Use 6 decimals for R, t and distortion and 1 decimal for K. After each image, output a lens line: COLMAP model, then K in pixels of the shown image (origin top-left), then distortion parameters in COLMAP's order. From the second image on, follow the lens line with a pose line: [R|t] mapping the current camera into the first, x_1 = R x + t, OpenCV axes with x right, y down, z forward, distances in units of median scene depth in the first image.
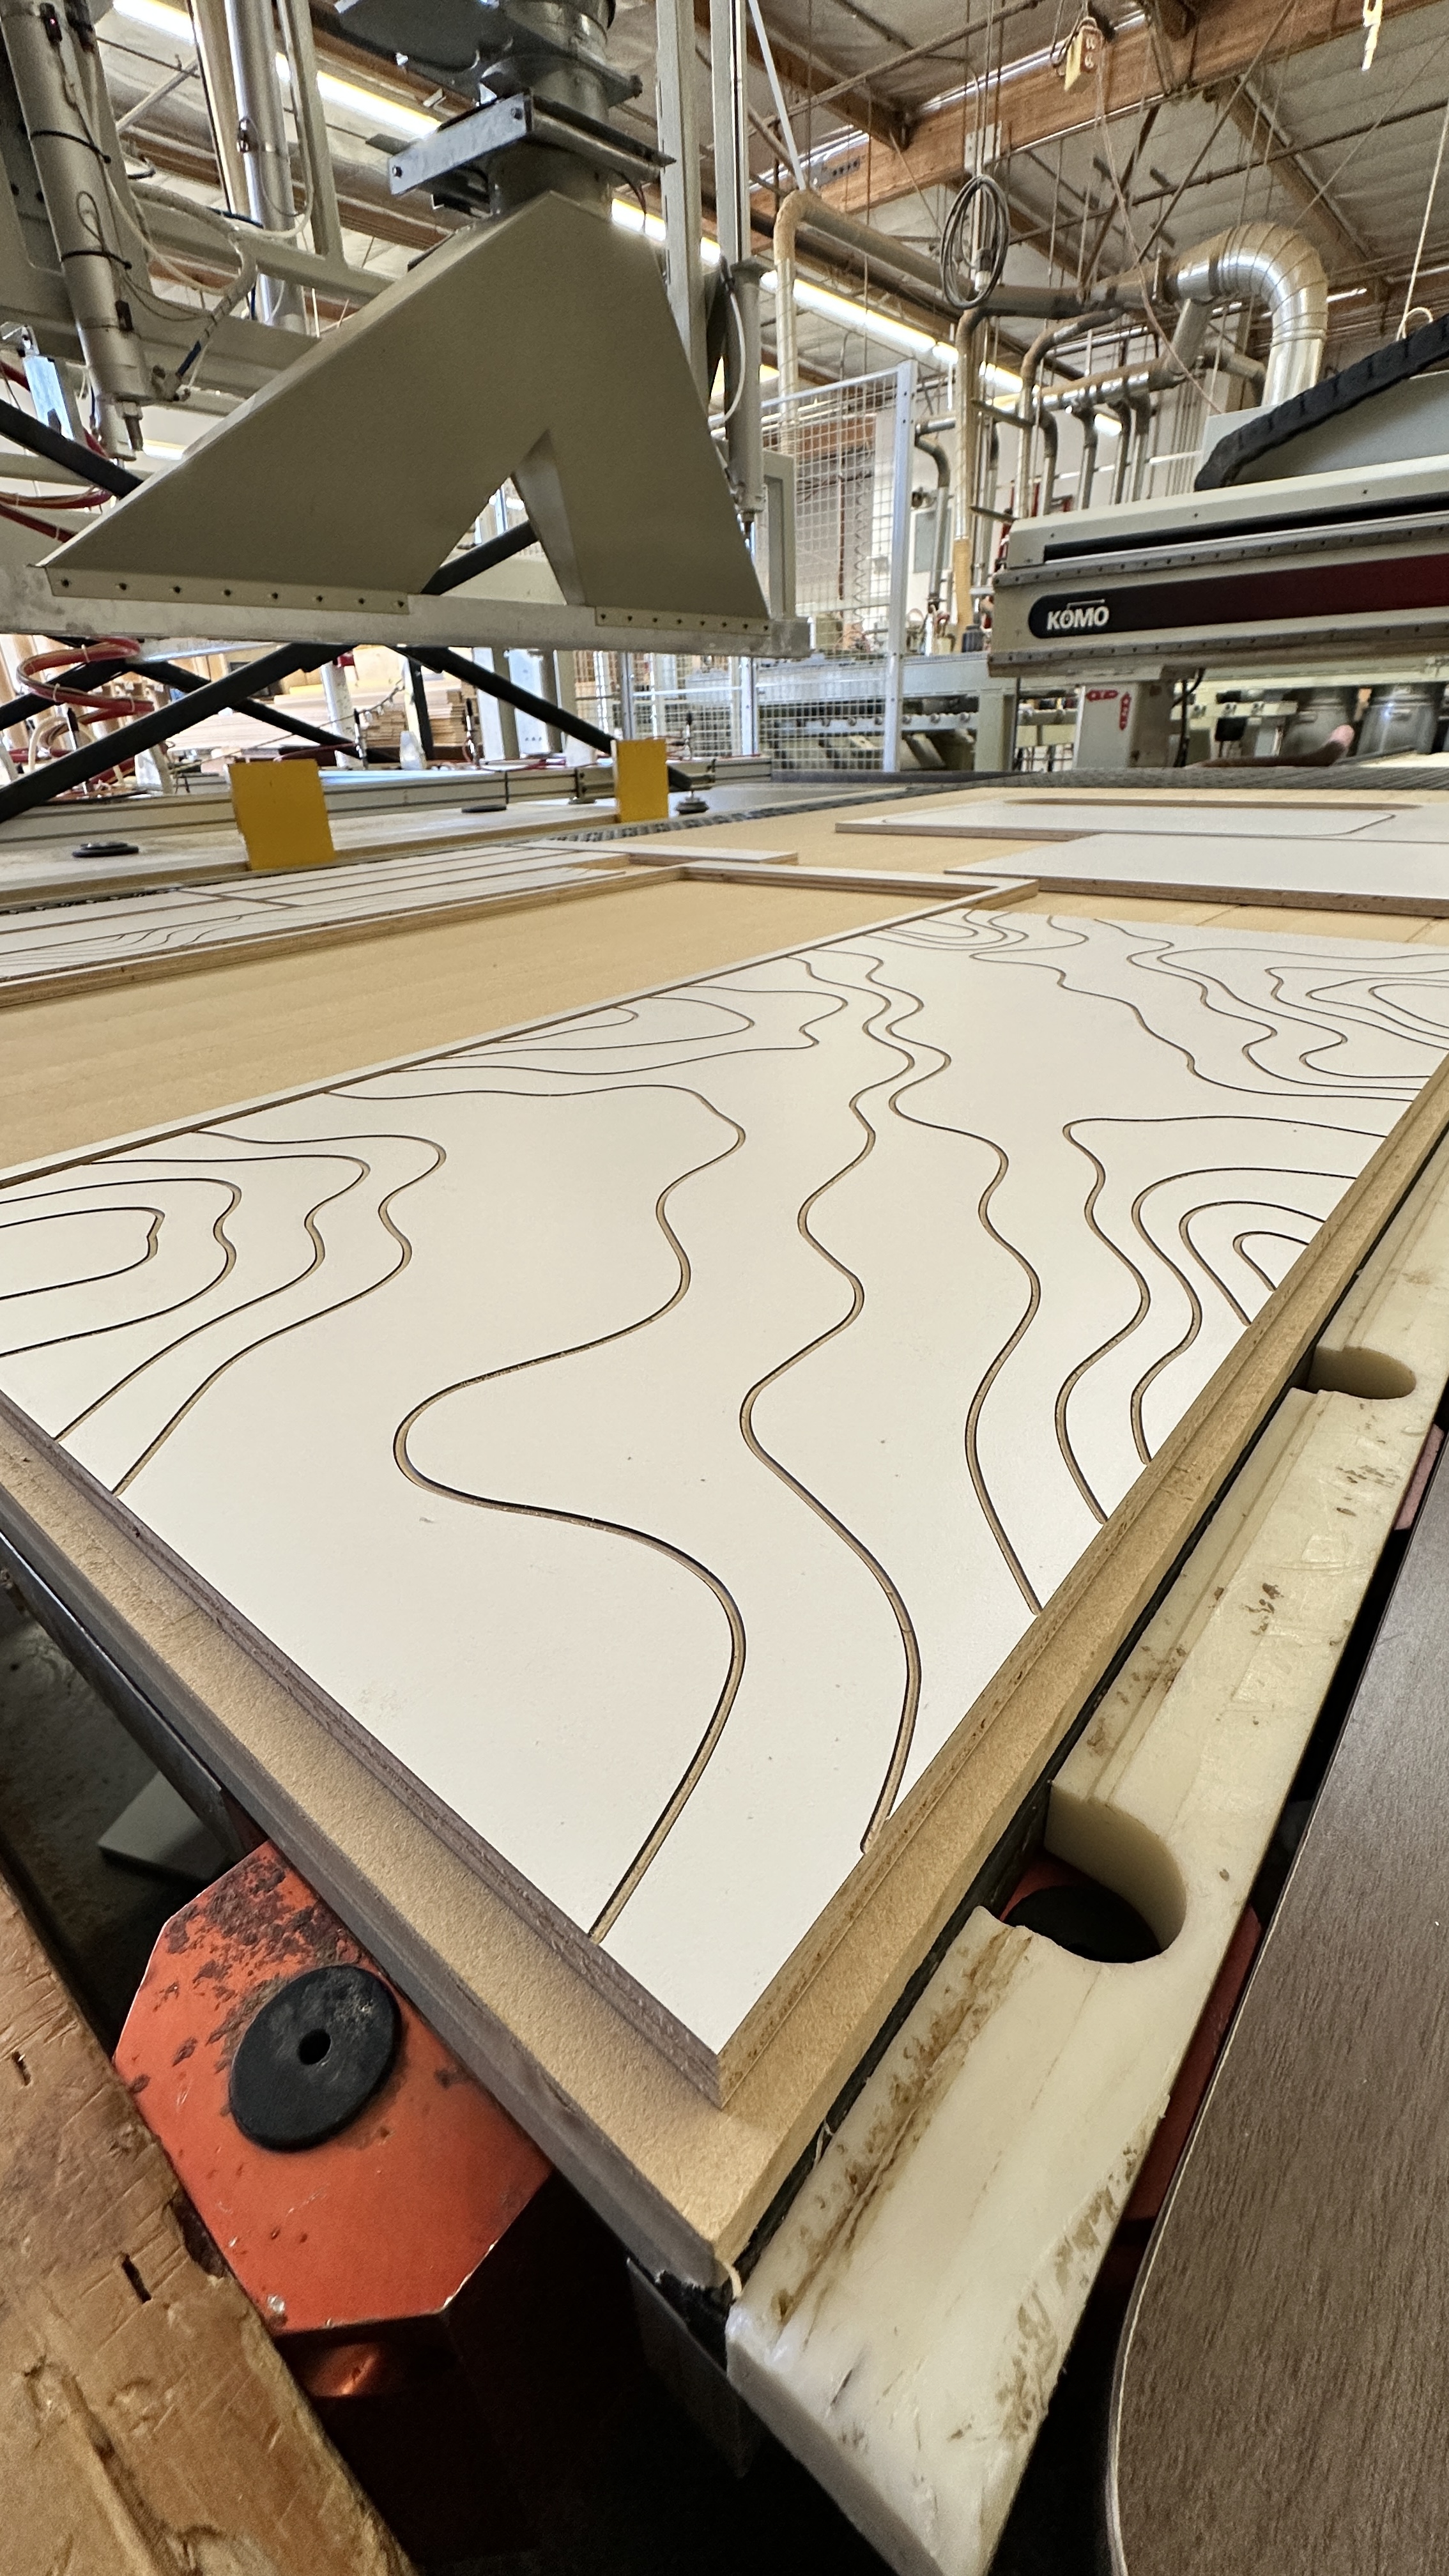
lens RADIAL K [[1030.1, 0, 724.5], [0, 1030.1, 1288.0], [0, 0, 1]] dist [-0.000556, -0.000138]
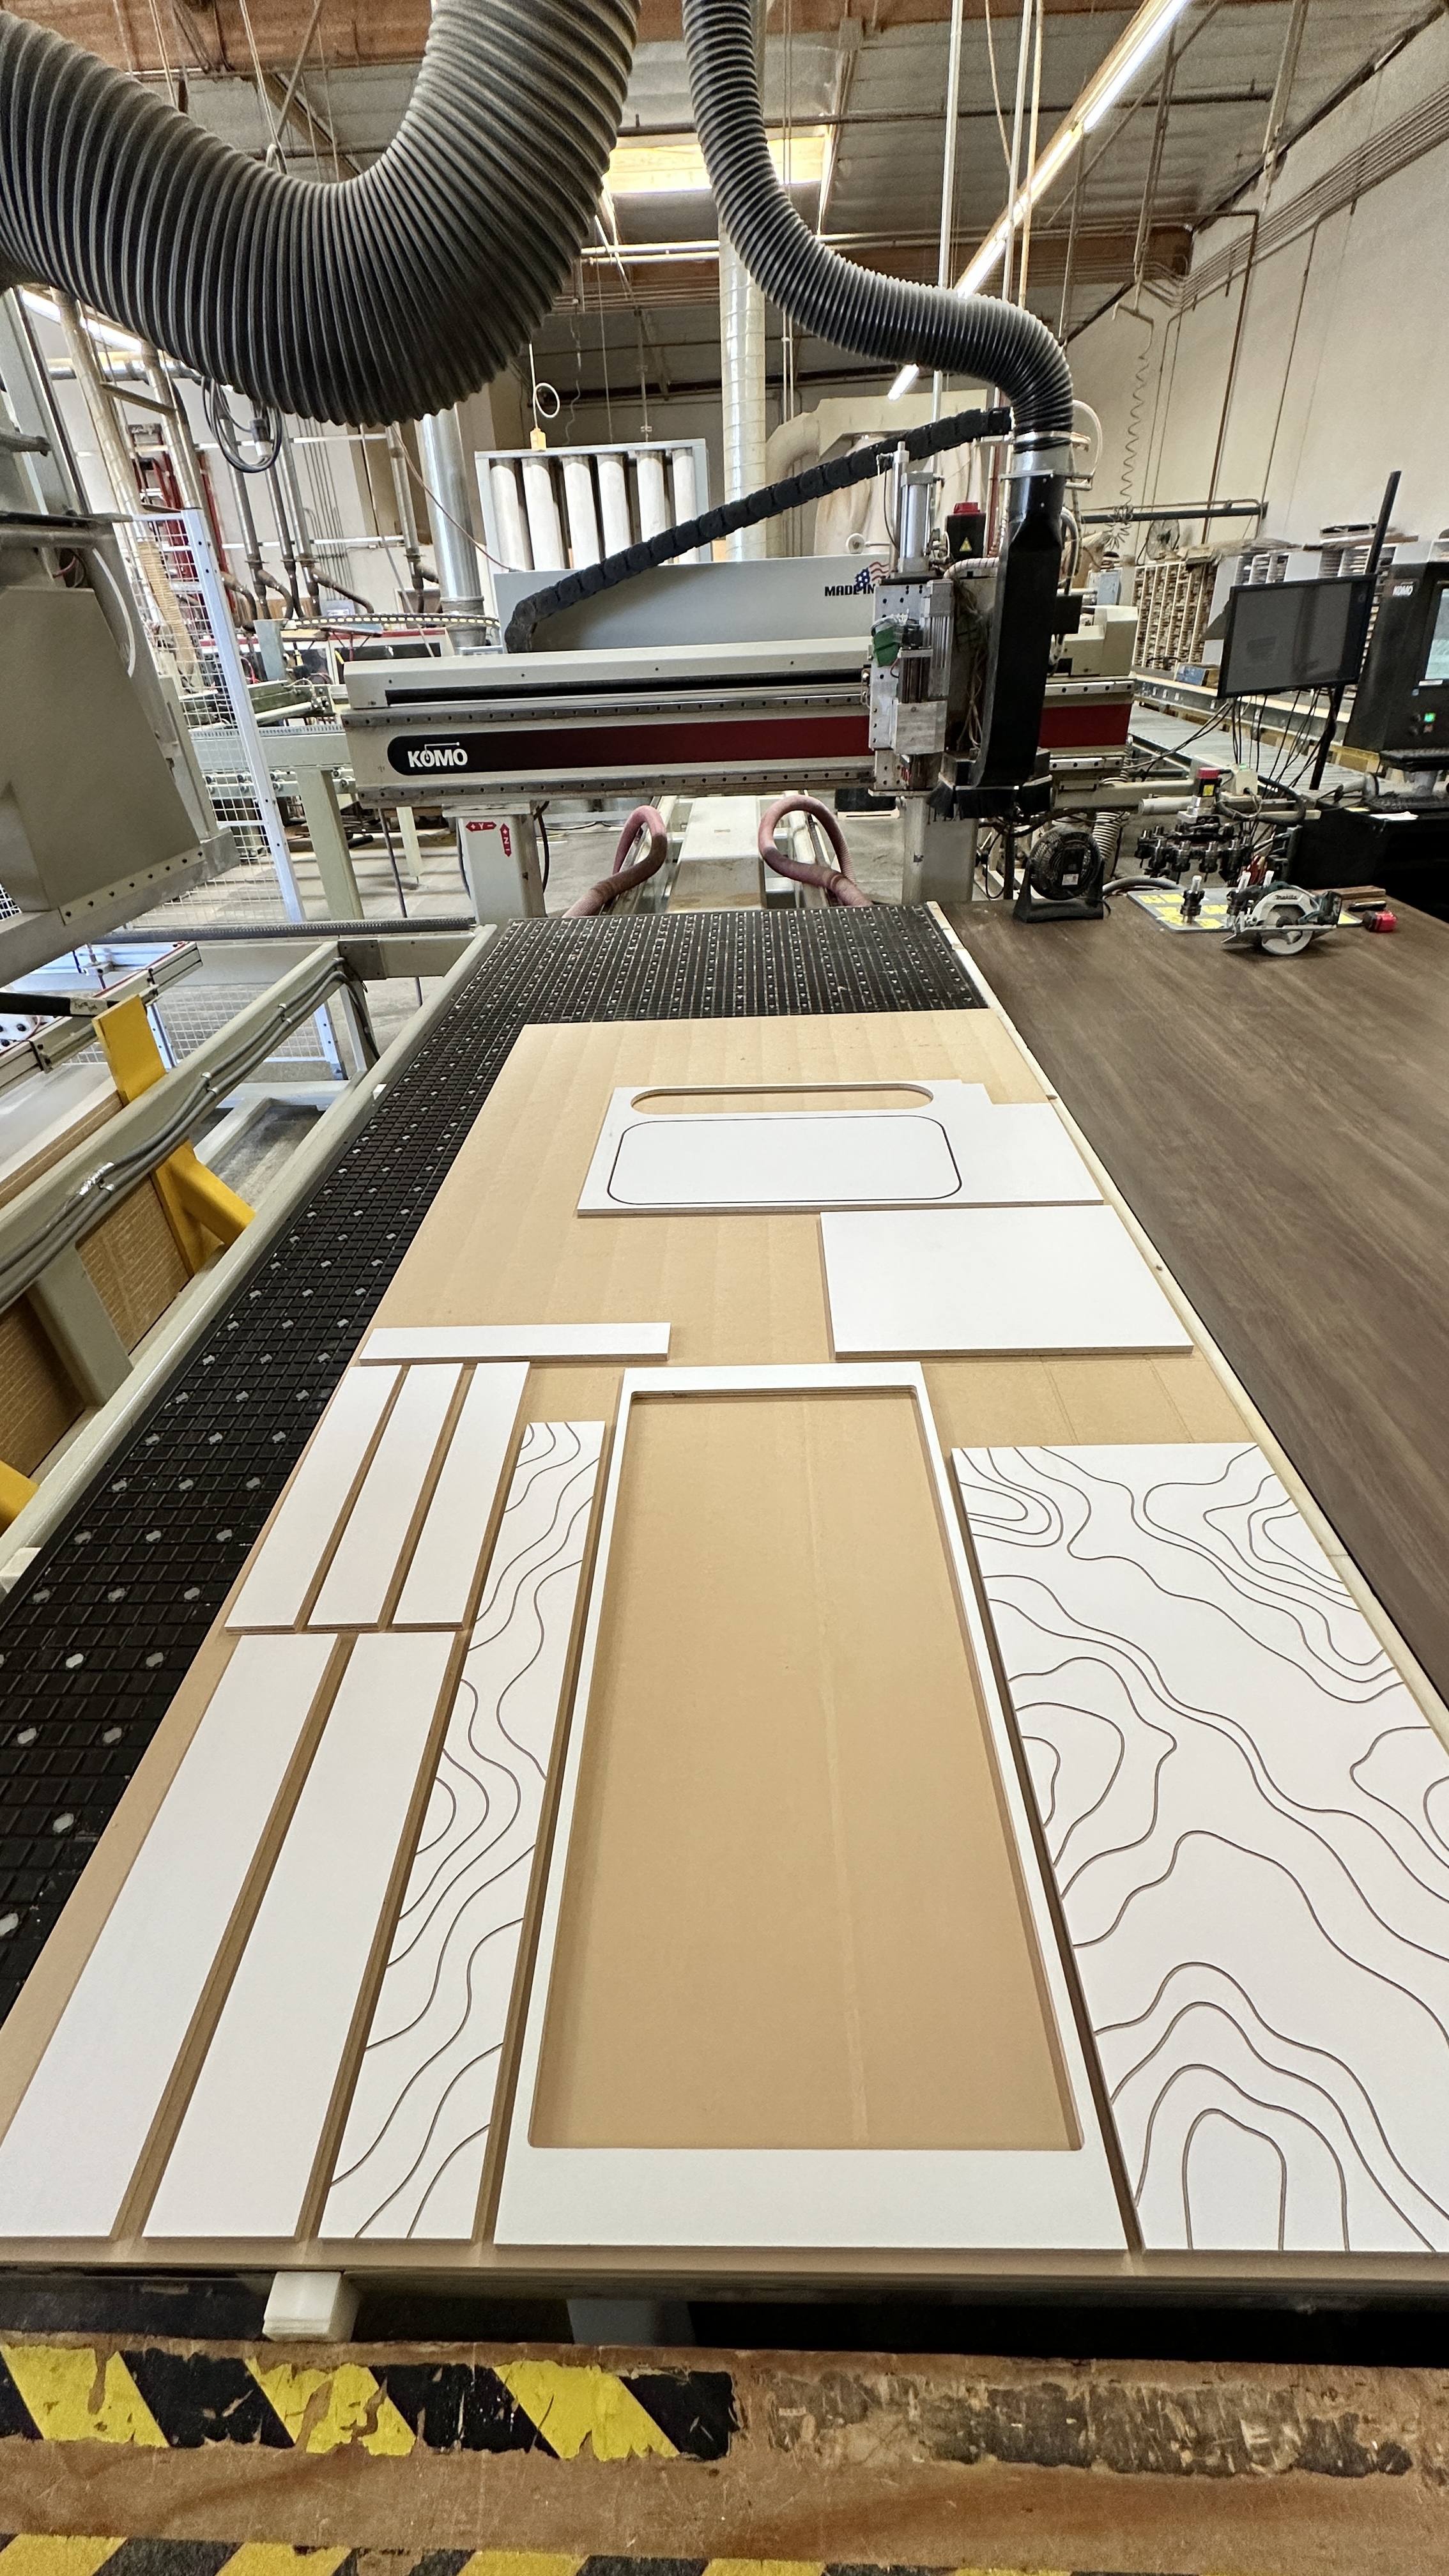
lens RADIAL K [[1030.1, 0, 724.5], [0, 1030.1, 1288.0], [0, 0, 1]] dist [-0.000556, -0.000138]
pose [[0.778443, -0.341904, 0.526430, -0.174129], [0.307356, 0.938843, 0.155263, -0.213077], [-0.547320, 0.040938, 0.835922, -0.026730]]
